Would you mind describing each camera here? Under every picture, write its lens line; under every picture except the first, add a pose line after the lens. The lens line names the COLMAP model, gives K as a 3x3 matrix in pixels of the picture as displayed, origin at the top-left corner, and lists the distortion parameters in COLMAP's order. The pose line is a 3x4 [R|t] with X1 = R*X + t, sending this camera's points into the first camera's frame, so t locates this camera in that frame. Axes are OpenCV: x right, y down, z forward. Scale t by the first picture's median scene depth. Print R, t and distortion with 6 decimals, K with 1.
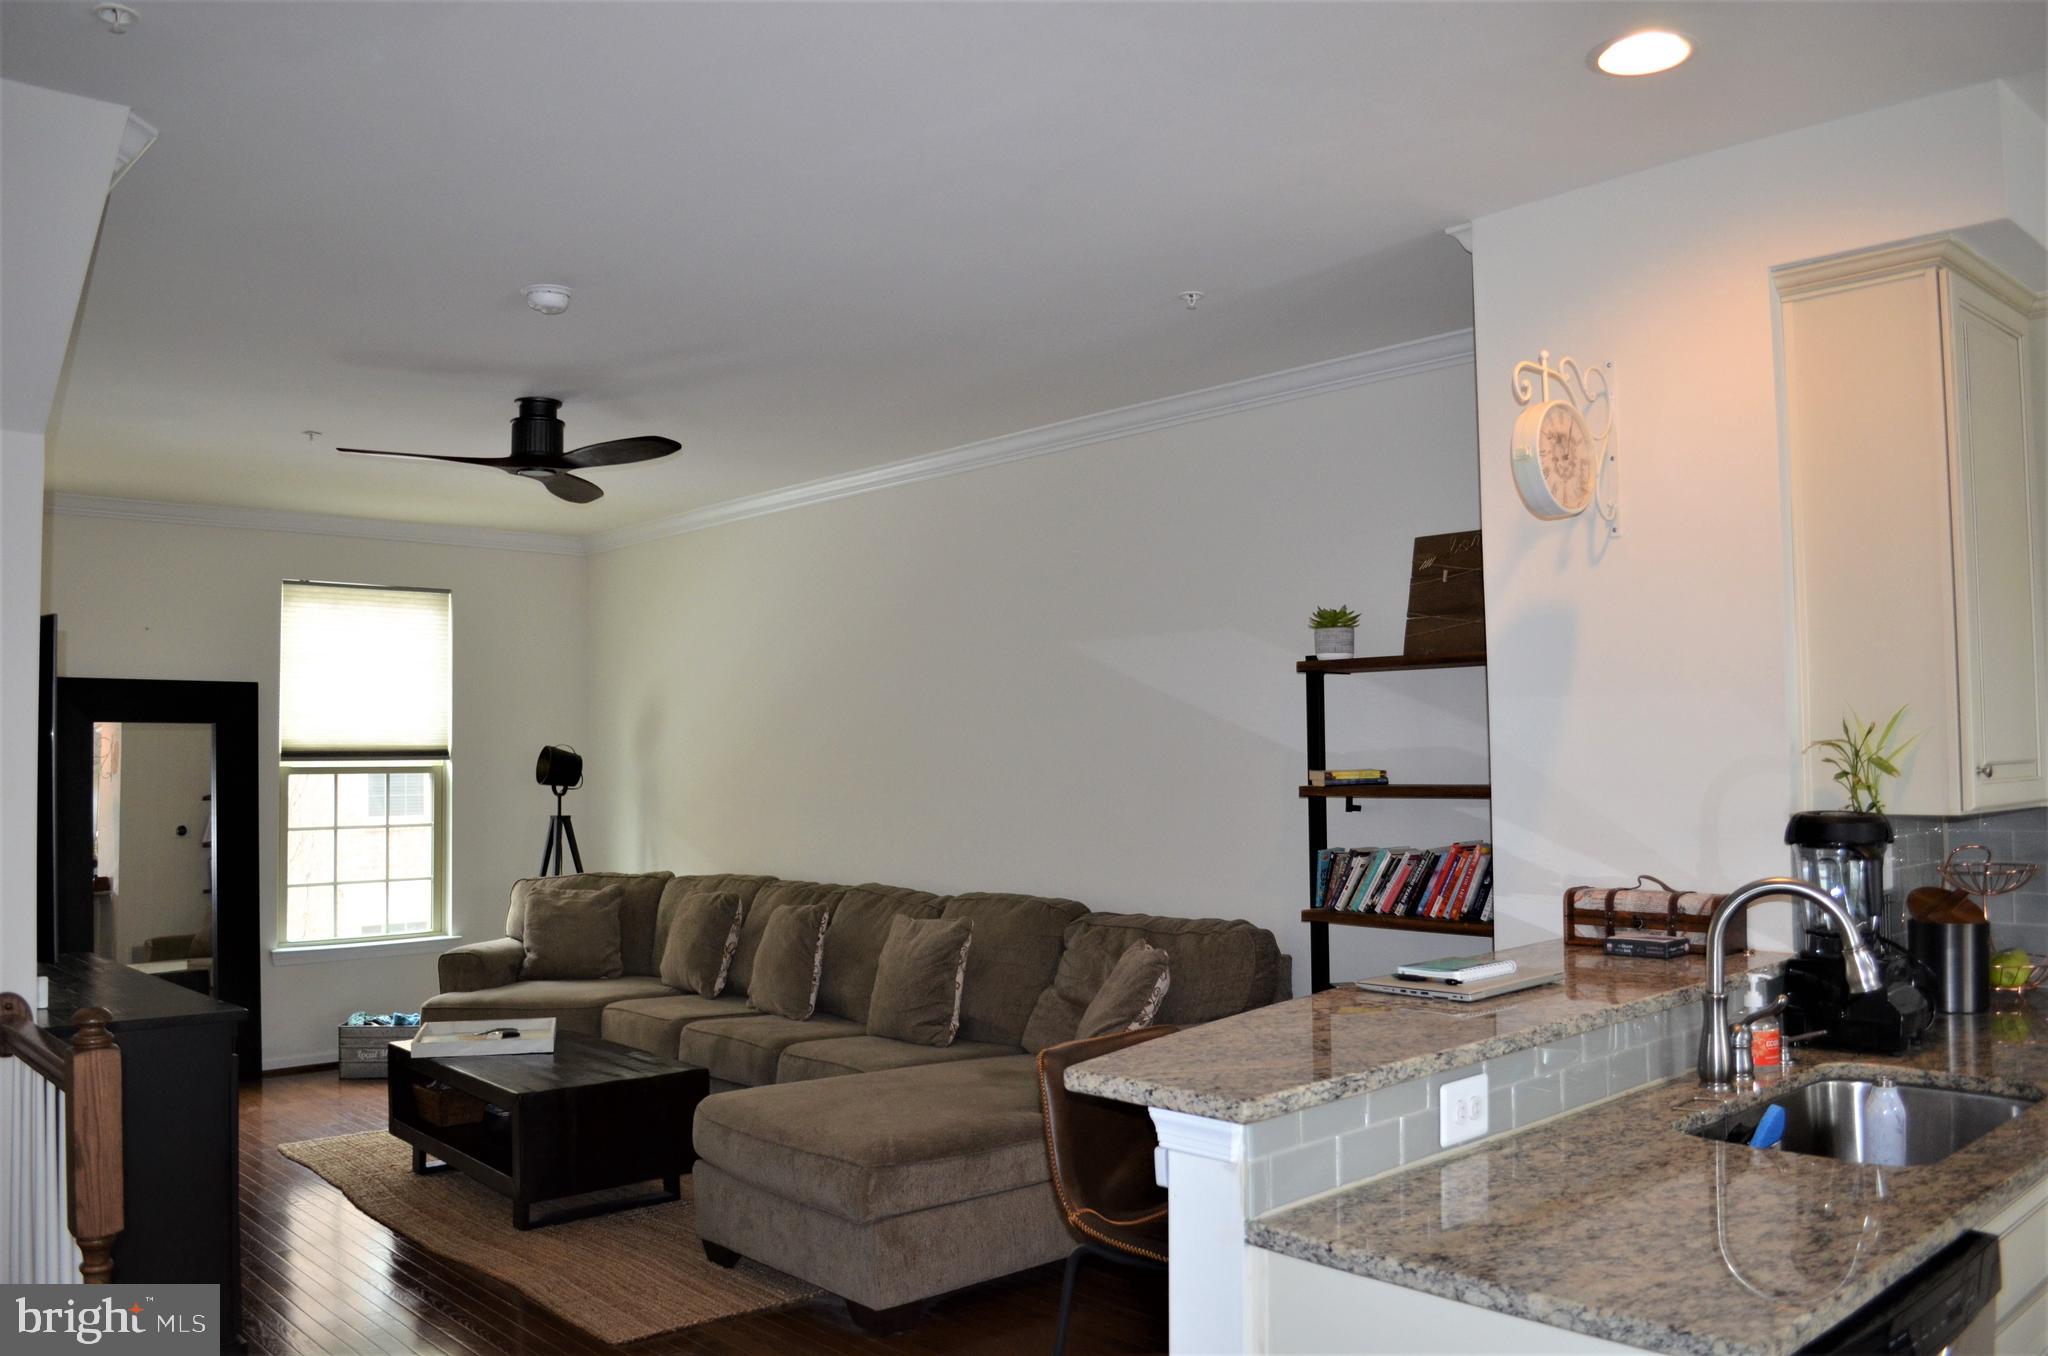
lens RADIAL K [[1589.2, 0, 1028.8], [0, 1589.2, 674.3], [0, 0, 1]] dist [-0.084085, -0.001706]
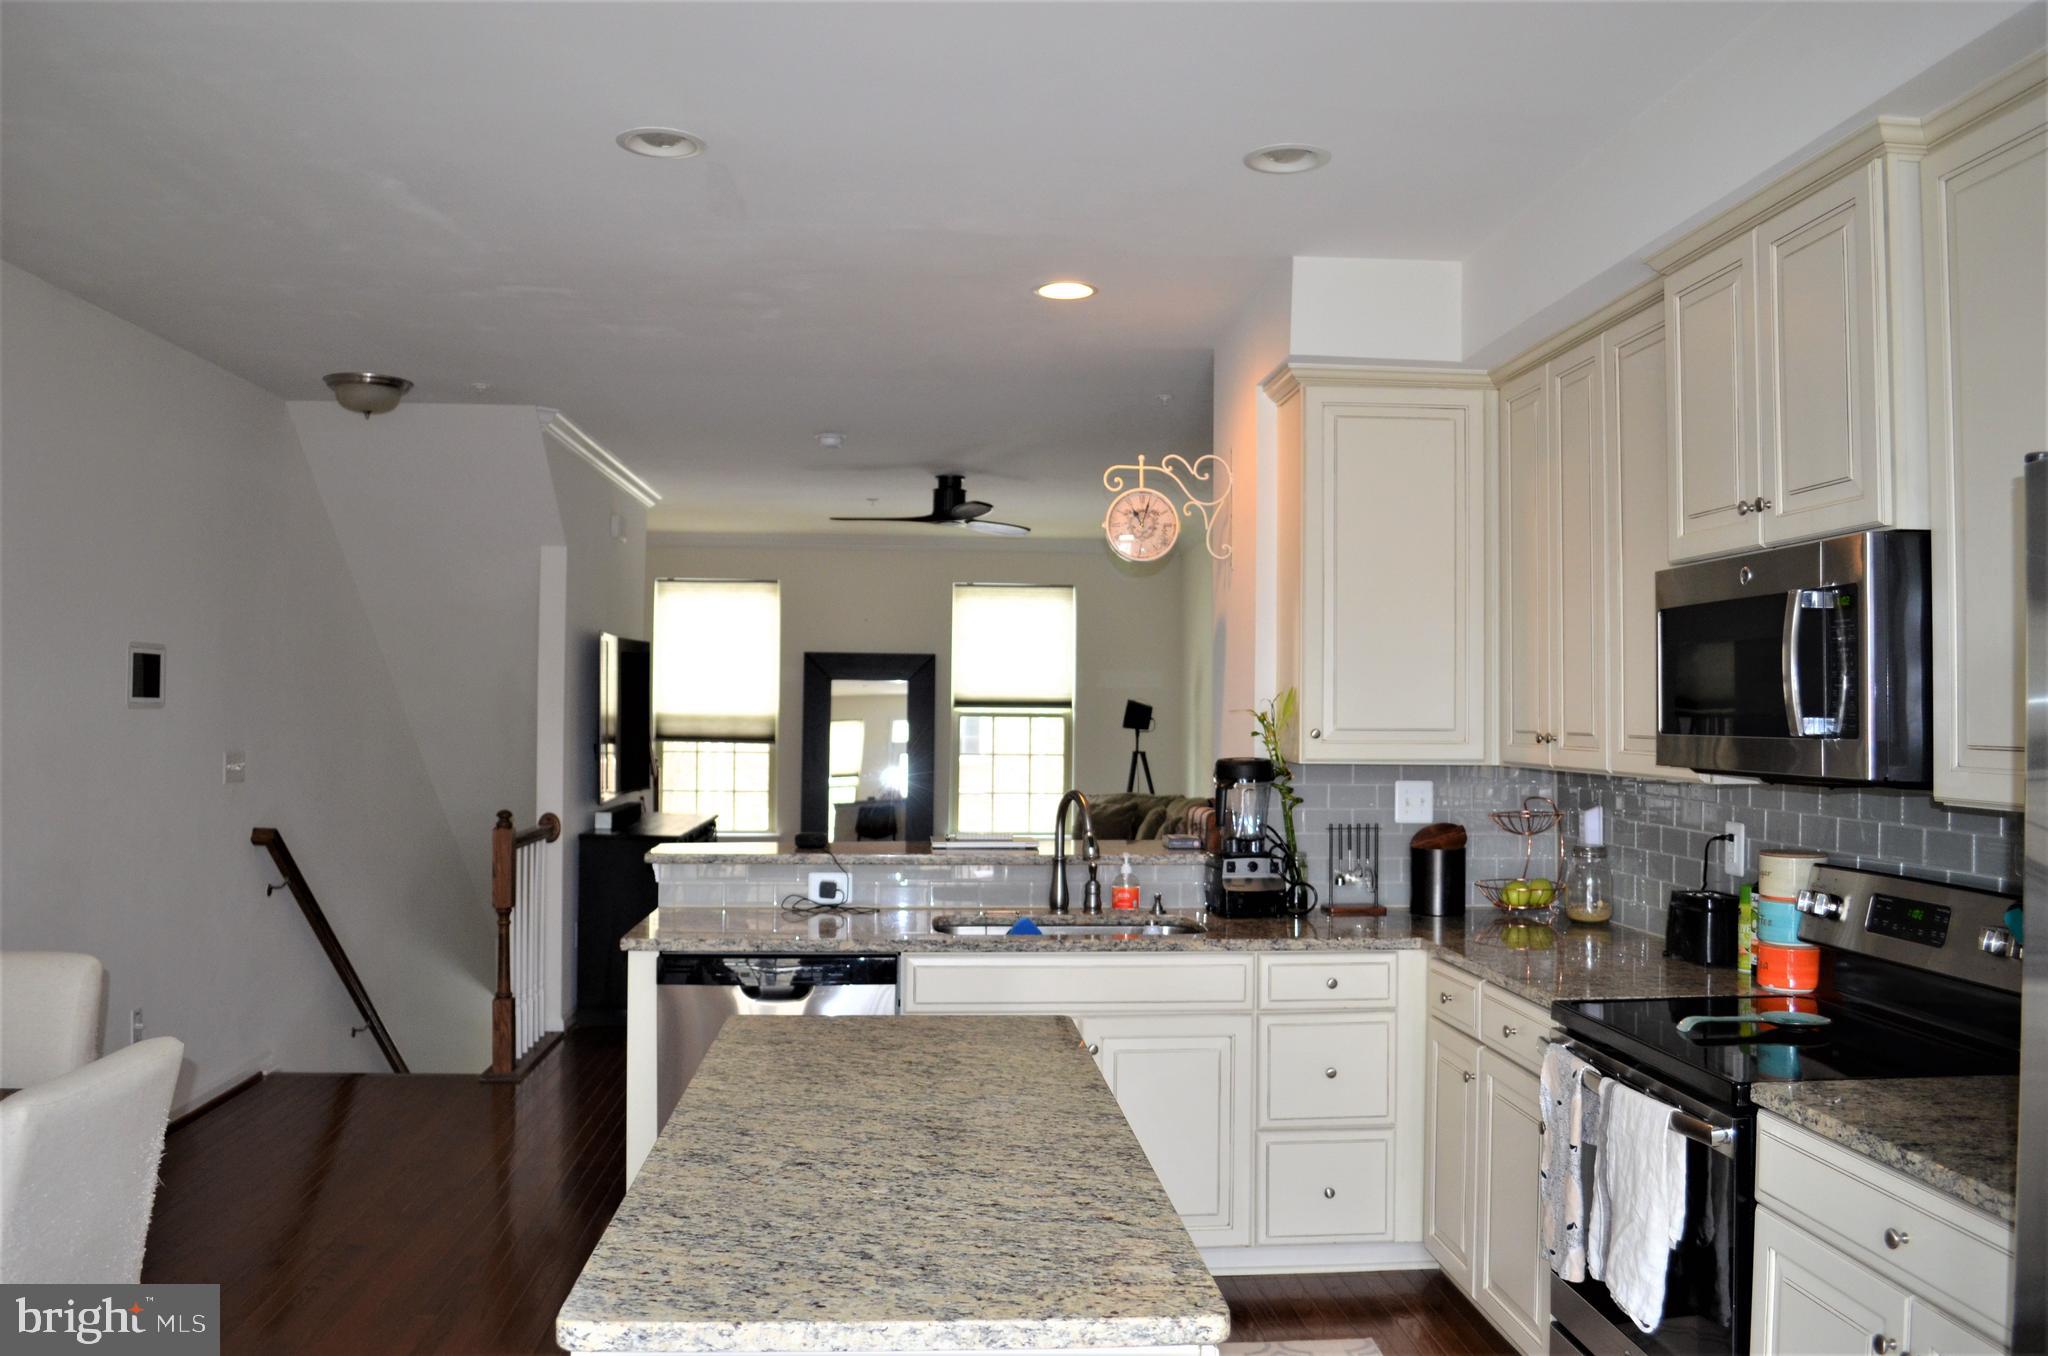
lens RADIAL K [[1589.2, 0, 1030.0], [0, 1589.2, 675.6], [0, 0, 1]] dist [-0.084085, -0.001706]
pose [[0.788827, 0.005411, -0.614592, 0.575623], [0.013057, 0.999588, 0.025559, -0.013458], [0.614477, -0.028186, 0.788431, -0.155215]]
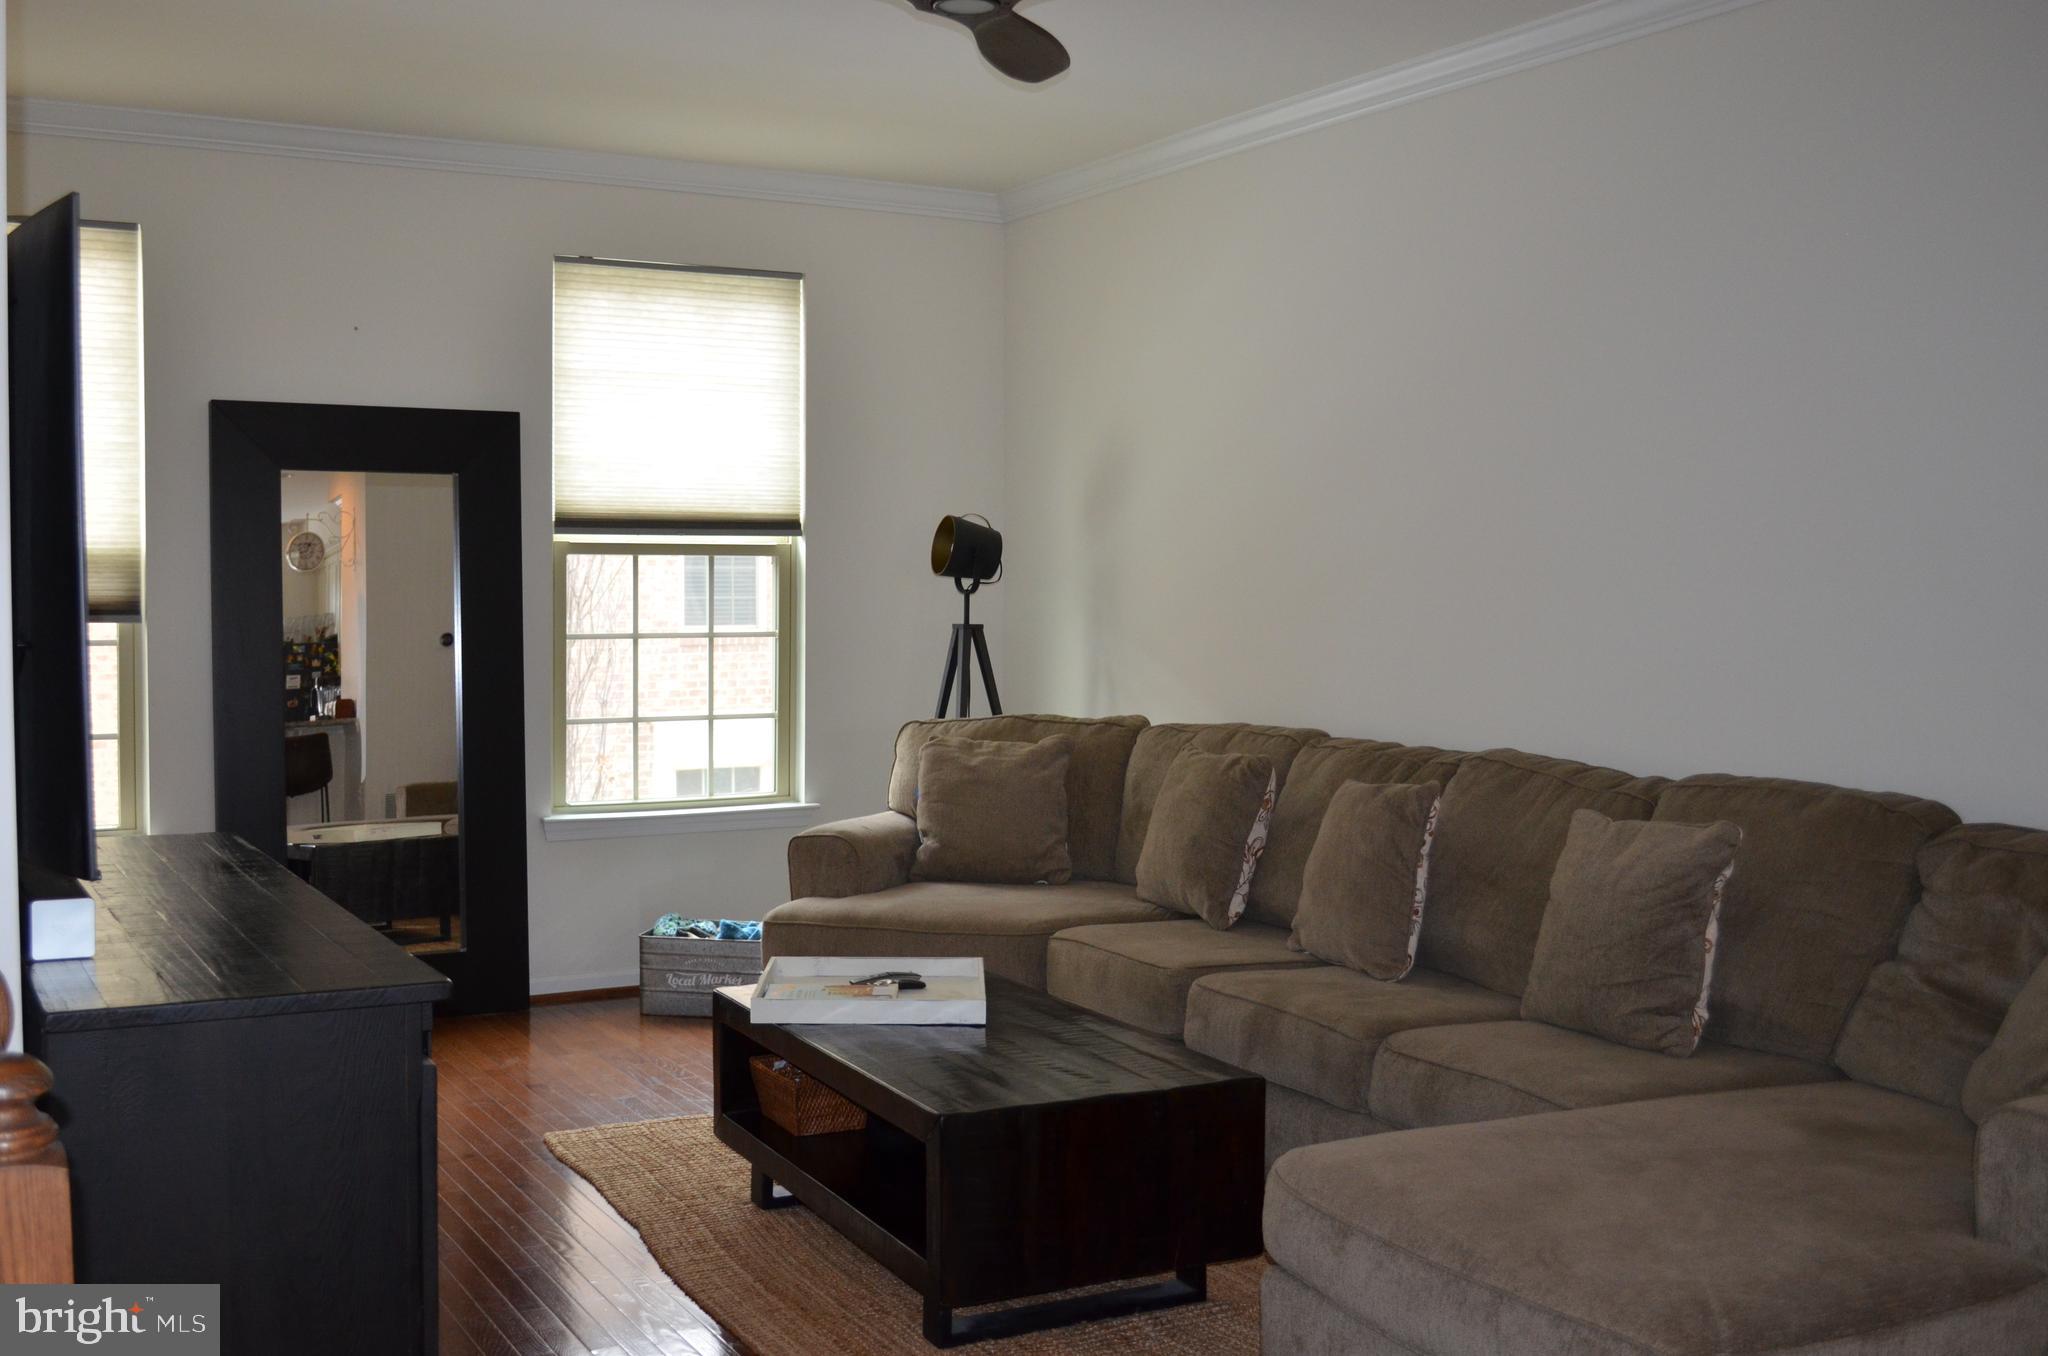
lens RADIAL K [[2079.4, 0, 1018.1], [0, 2079.4, 687.6], [0, 0, 1]] dist [-0.072597, 0.000000]
pose [[0.971067, 0.032296, -0.236615, -0.093842], [-0.006071, 0.993832, 0.110734, 0.026219], [0.238731, -0.106094, 0.965273, 0.226471]]
